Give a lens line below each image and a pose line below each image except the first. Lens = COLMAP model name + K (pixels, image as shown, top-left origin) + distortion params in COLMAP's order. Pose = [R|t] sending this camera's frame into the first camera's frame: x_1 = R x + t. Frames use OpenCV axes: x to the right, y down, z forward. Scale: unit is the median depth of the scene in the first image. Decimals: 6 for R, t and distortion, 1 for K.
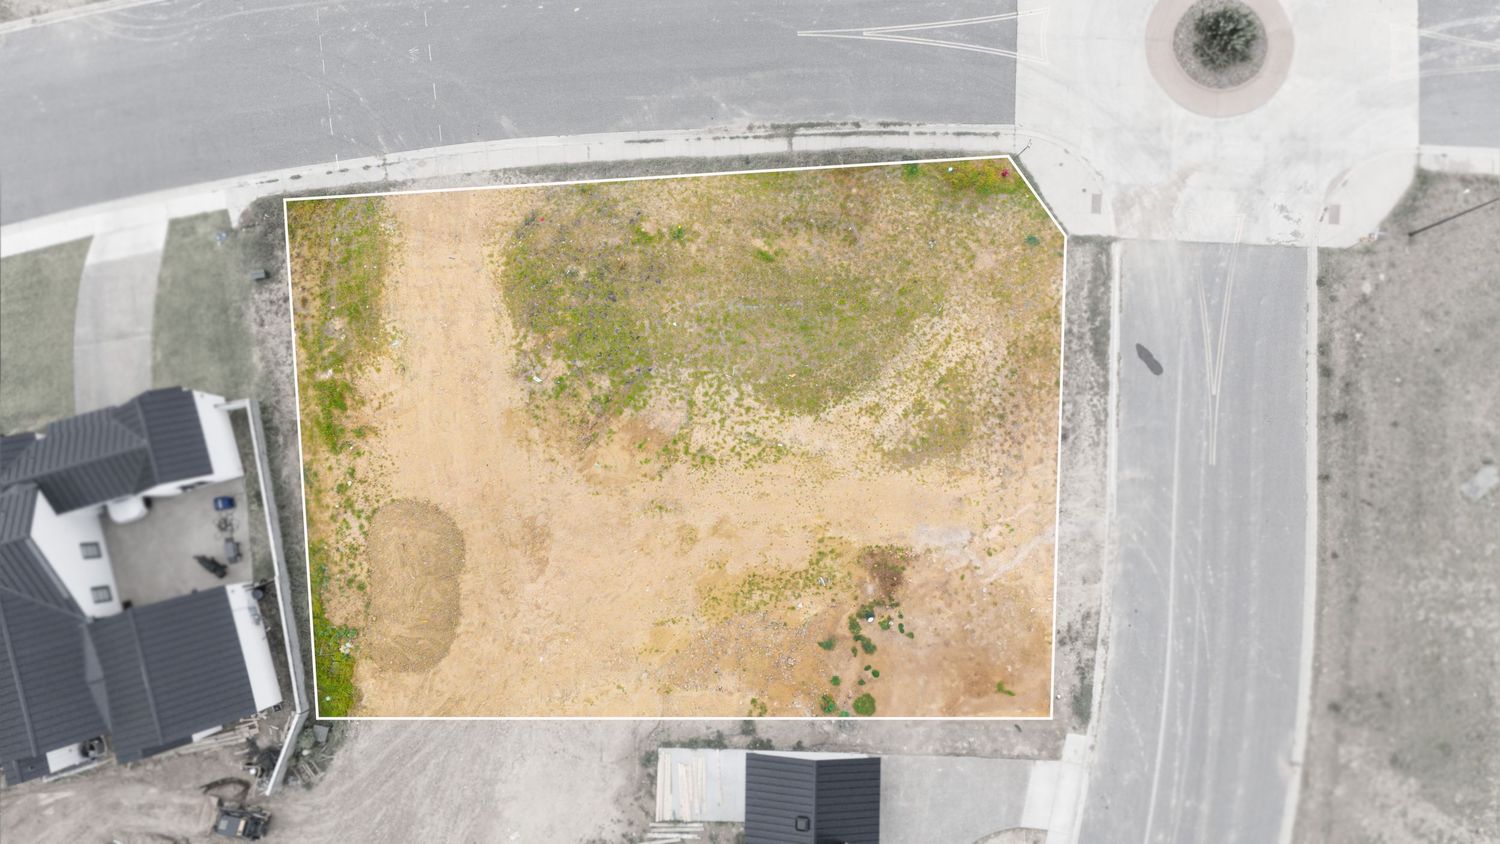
lens RADIAL K [[1099.4, 0, 751.5], [0, 1099.4, 417.9], [0, 0, 1]] dist [0.077783, -0.073639]
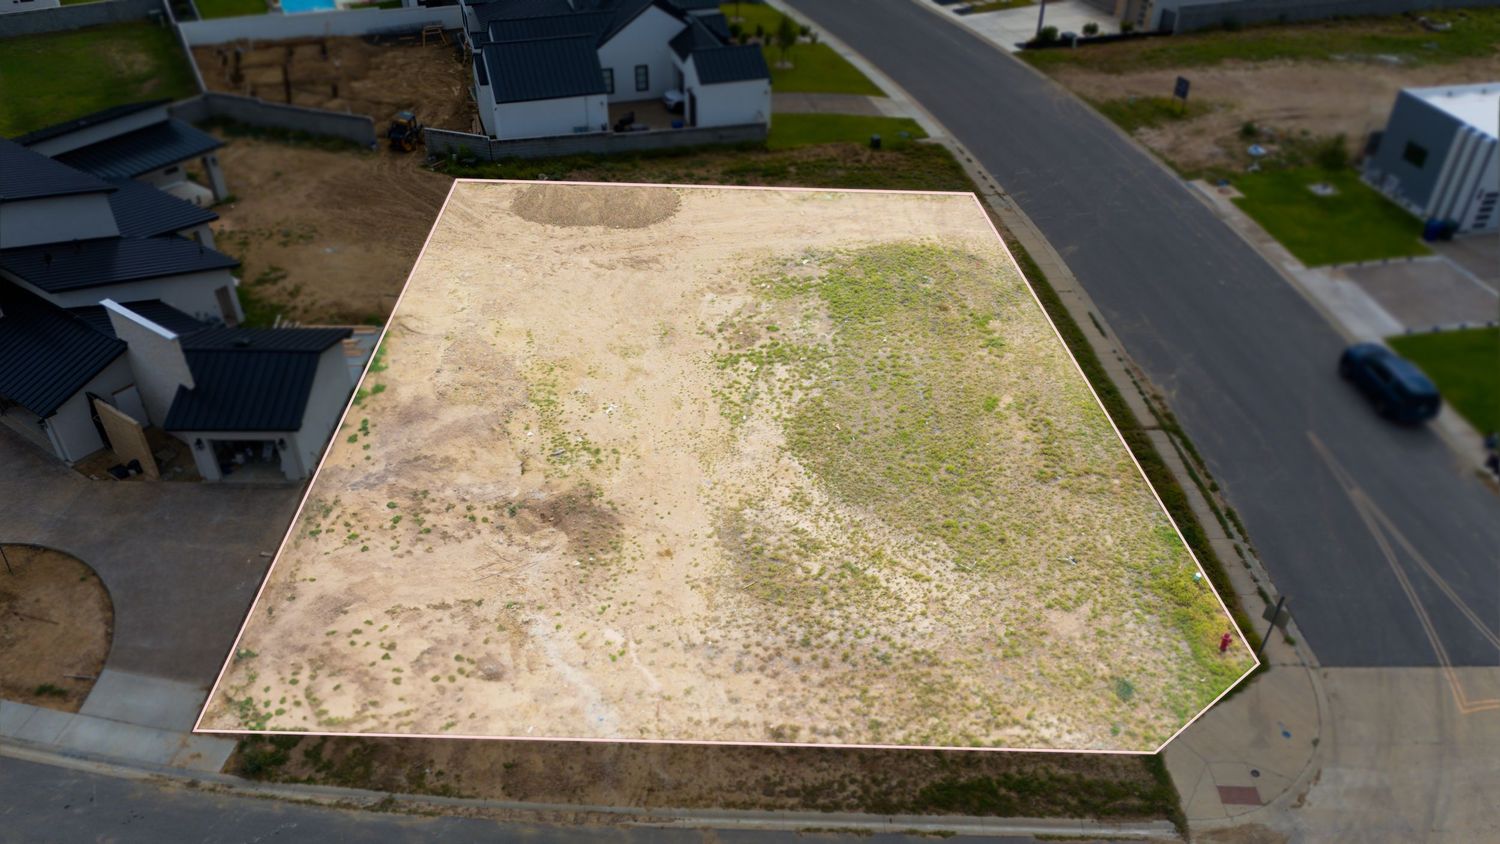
lens RADIAL K [[1099.4, 0, 751.5], [0, 1099.4, 417.9], [0, 0, 1]] dist [0.077783, -0.073639]
pose [[0.040255, 0.573622, -0.818130, 0.638383], [-0.996799, 0.079659, 0.006806, 0.014429], [0.069075, 0.815237, 0.574993, 0.558086]]
